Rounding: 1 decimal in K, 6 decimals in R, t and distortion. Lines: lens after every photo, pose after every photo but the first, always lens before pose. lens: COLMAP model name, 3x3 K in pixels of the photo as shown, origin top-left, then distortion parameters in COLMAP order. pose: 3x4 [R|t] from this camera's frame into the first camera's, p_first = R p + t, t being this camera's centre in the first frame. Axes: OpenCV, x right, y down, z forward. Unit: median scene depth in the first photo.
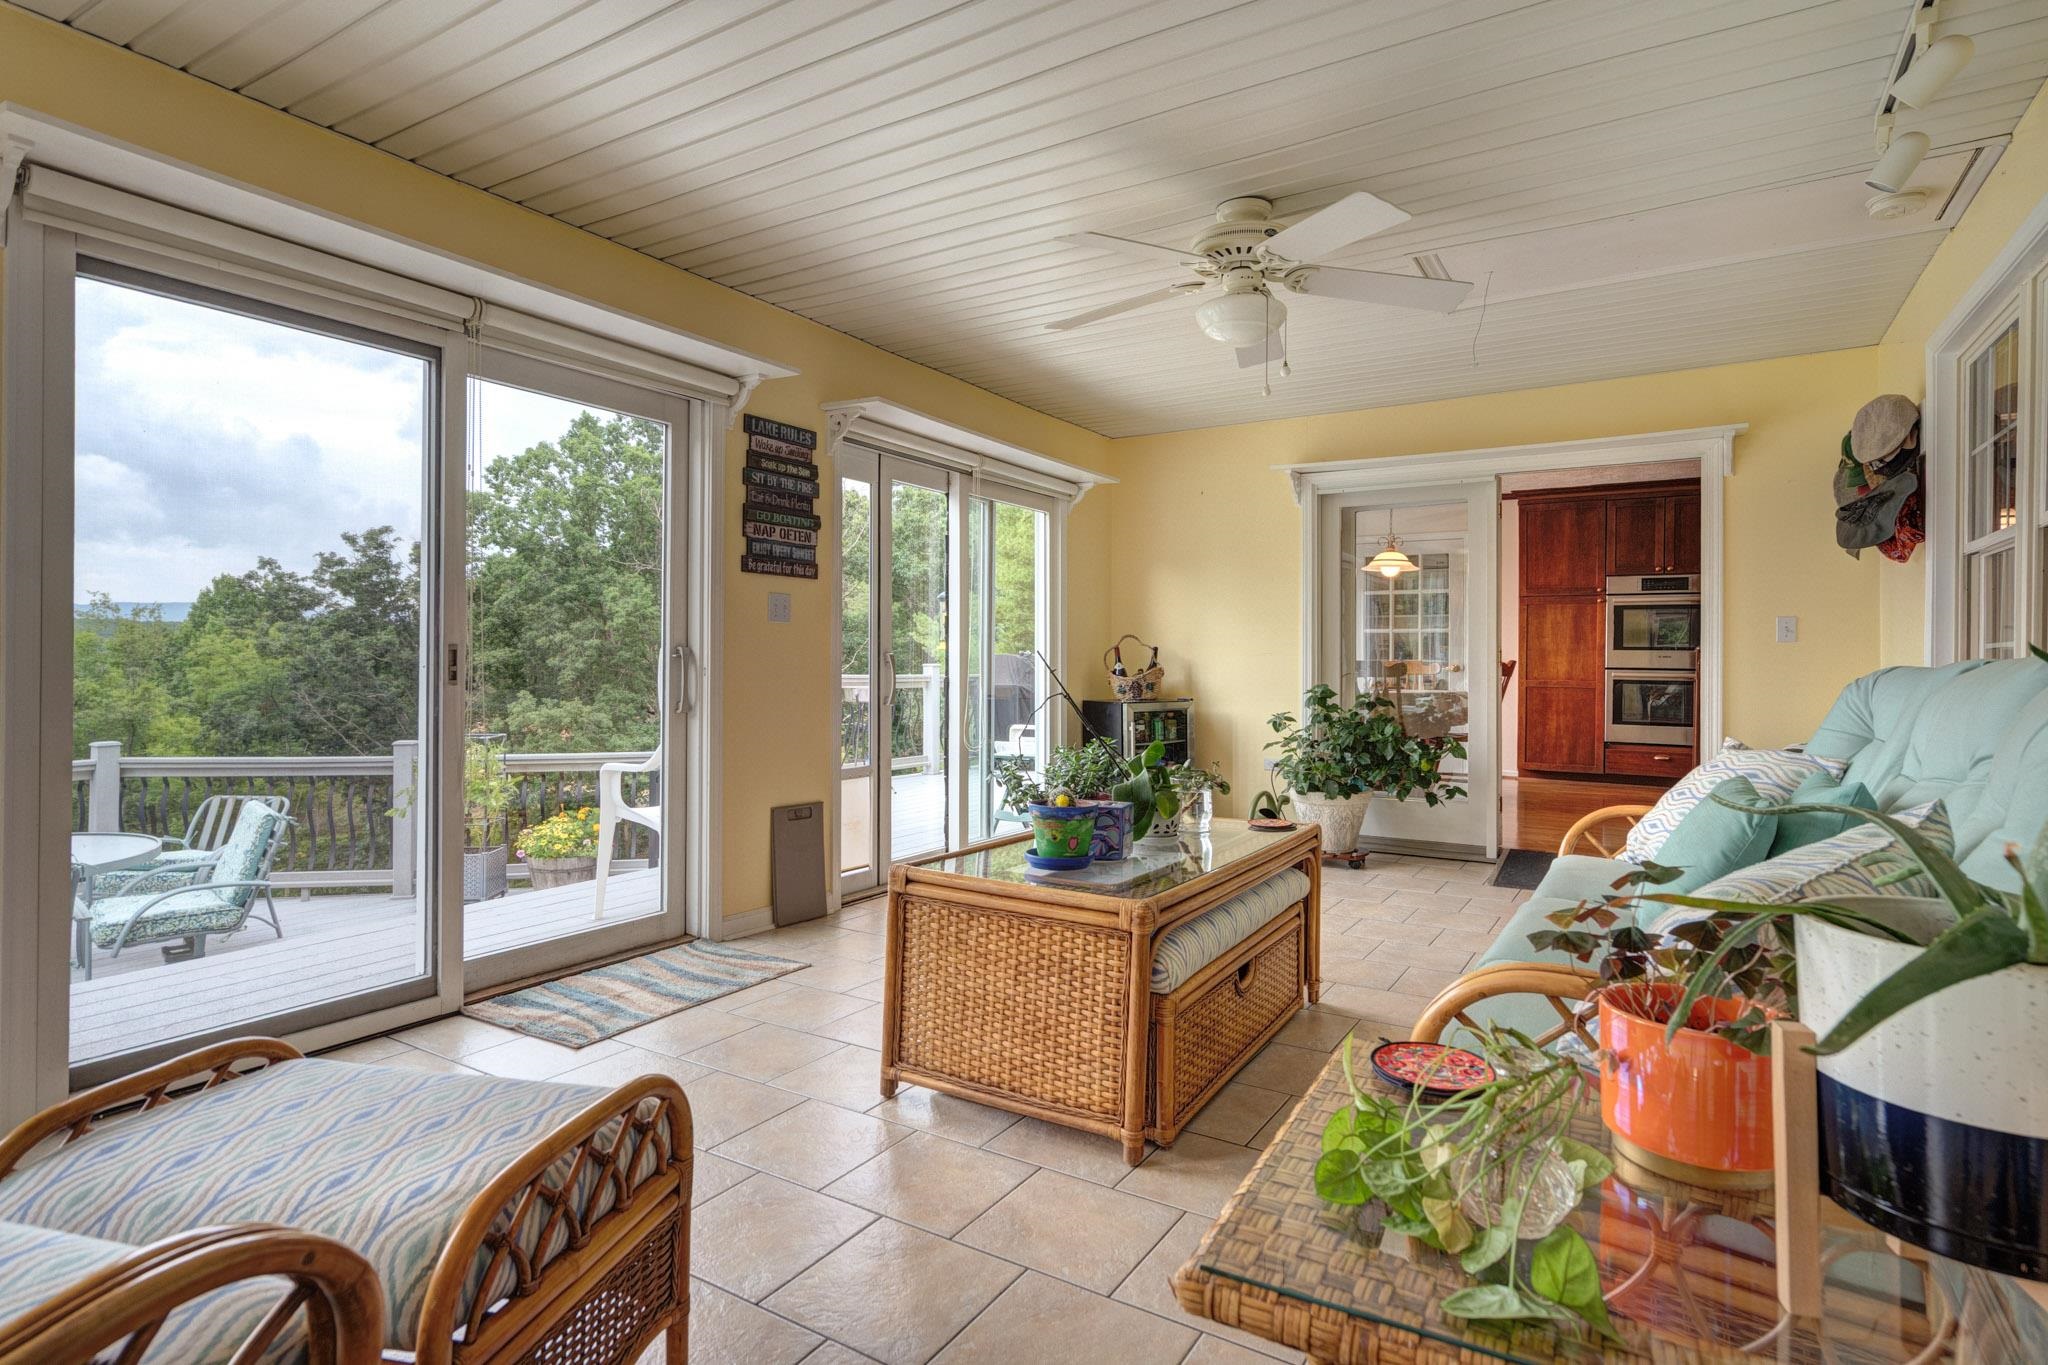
lens RADIAL K [[1014.8, 0, 1047.2], [0, 1014.8, 656.4], [0, 0, 1]] dist [0.001536, 0.002519]
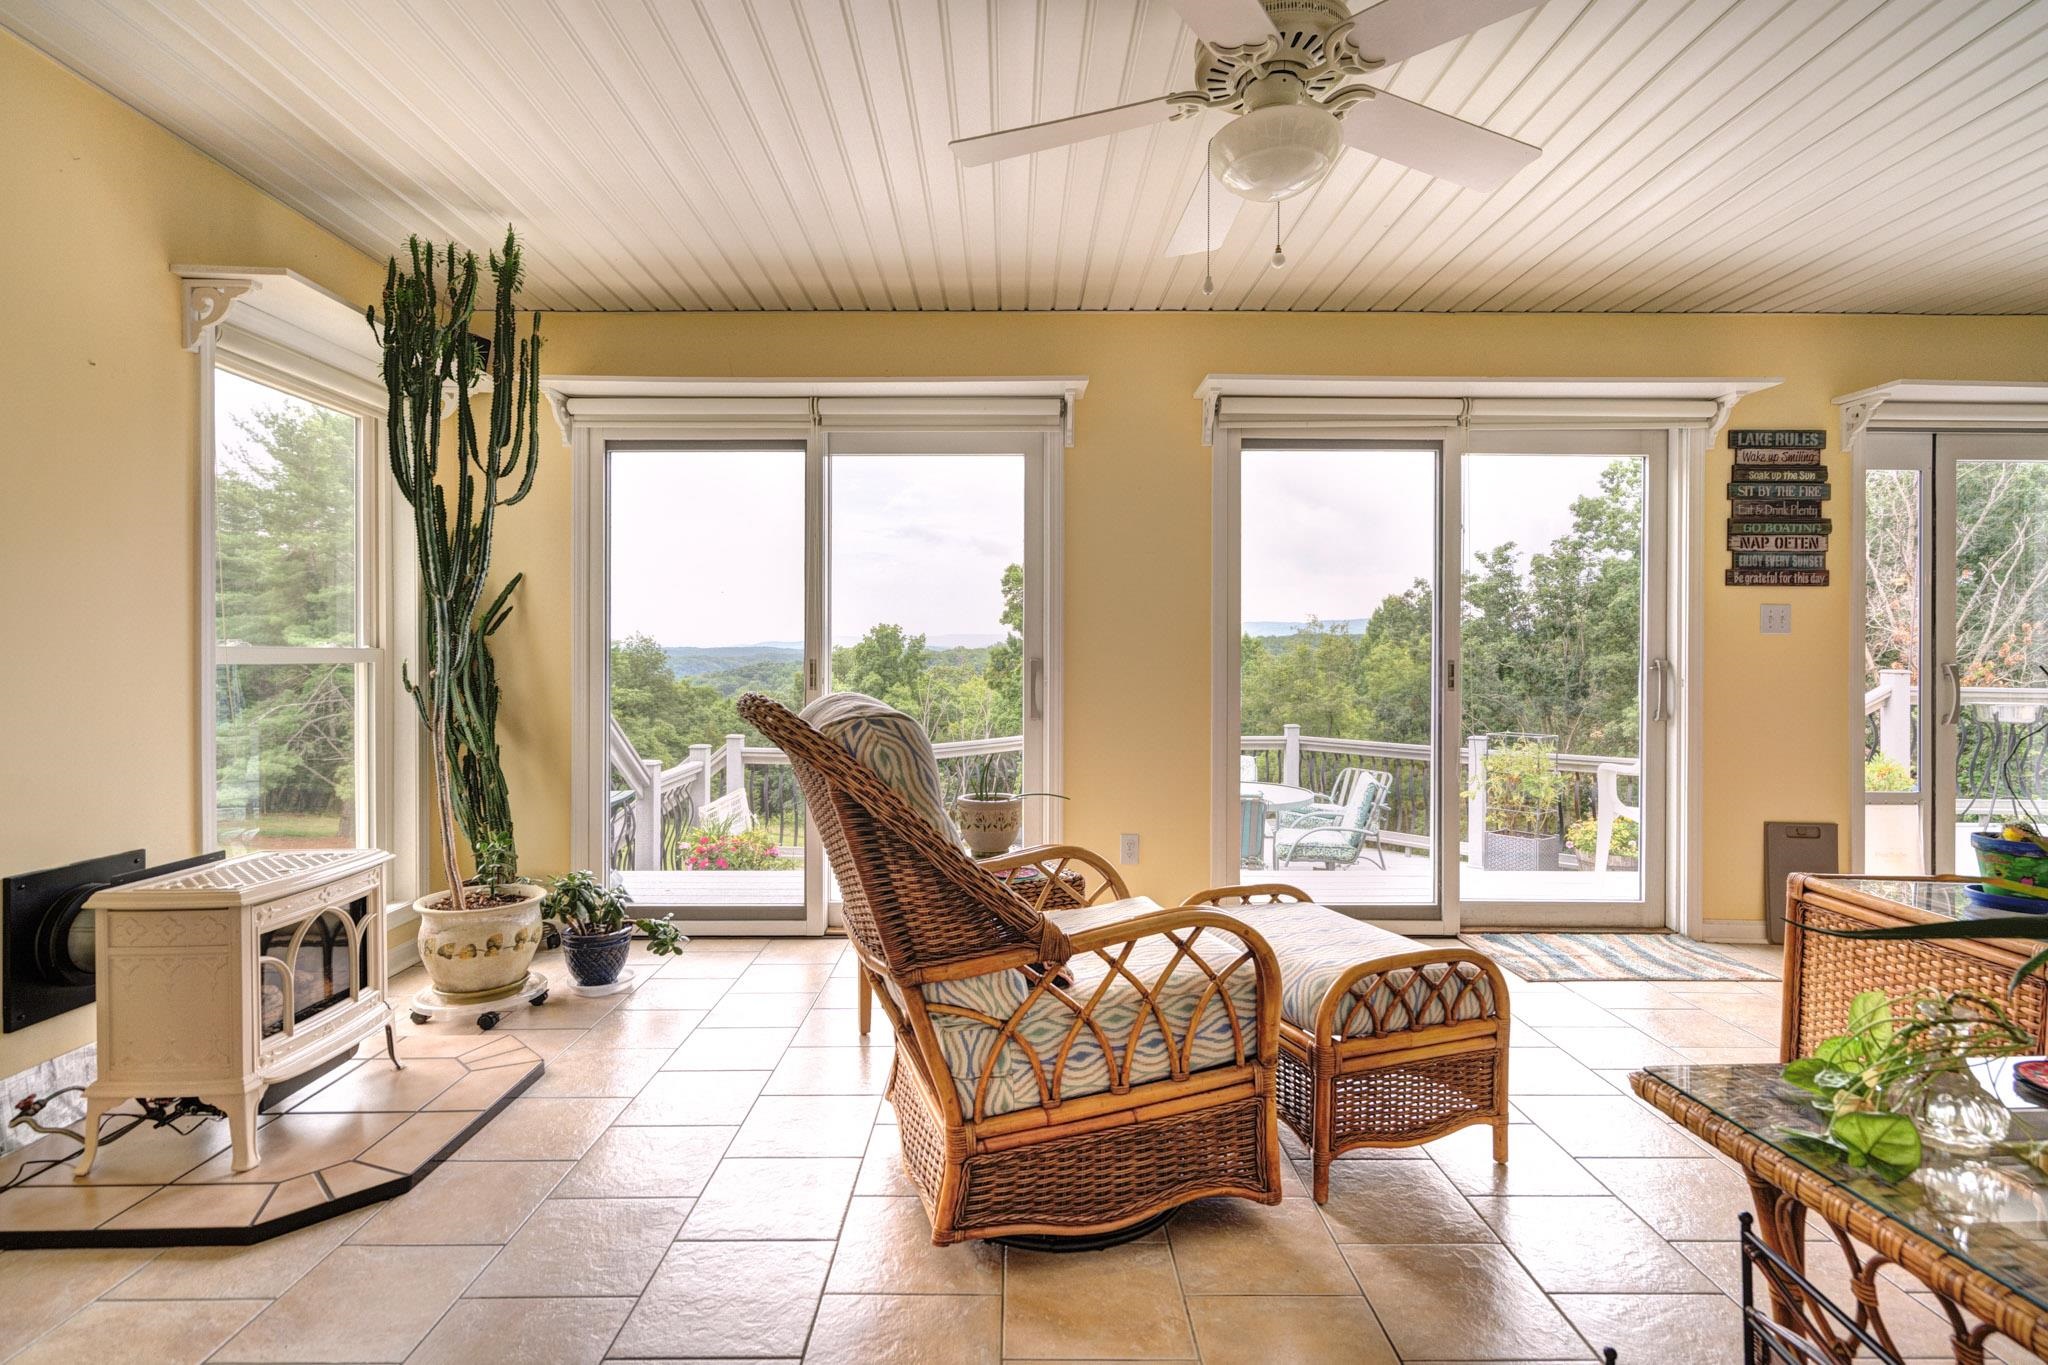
lens RADIAL K [[1014.8, 0, 1025.2], [0, 1014.8, 673.0], [0, 0, 1]] dist [0.001536, 0.002519]
pose [[0.519380, 0.006187, -0.854521, 0.206023], [0.003628, 0.999949, 0.009445, -0.007800], [0.854536, -0.008006, 0.519331, -0.133658]]
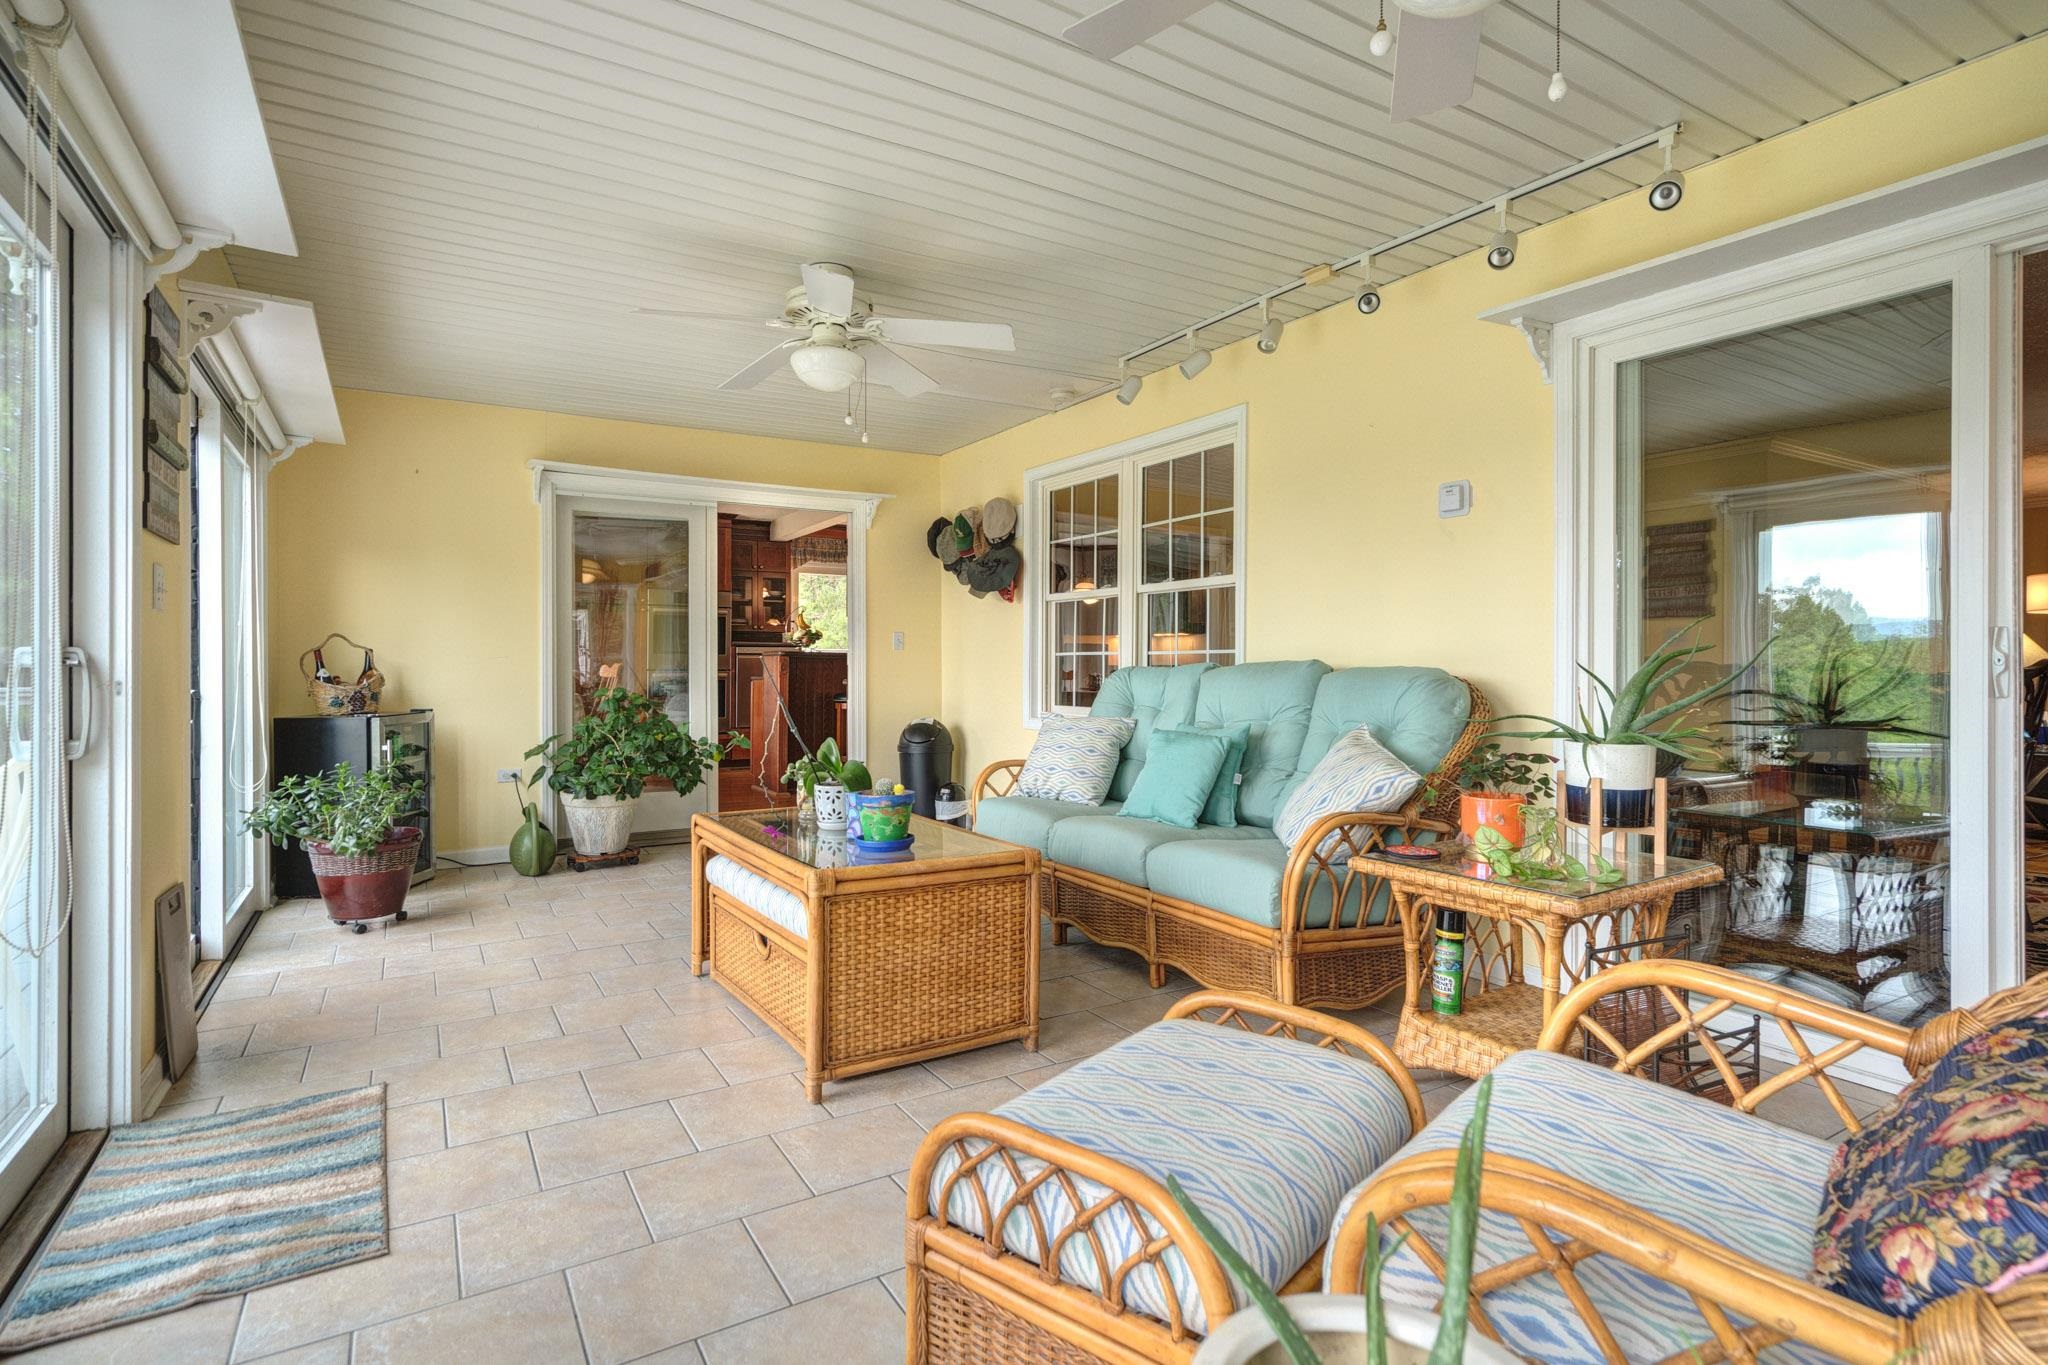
lens RADIAL K [[1014.8, 0, 1026.0], [0, 1014.8, 668.9], [0, 0, 1]] dist [0.001536, 0.002519]
pose [[0.460297, -0.007869, 0.887730, -0.584009], [-0.000887, 0.999956, 0.009323, -0.002179], [-0.887765, -0.005078, 0.460270, 0.221114]]
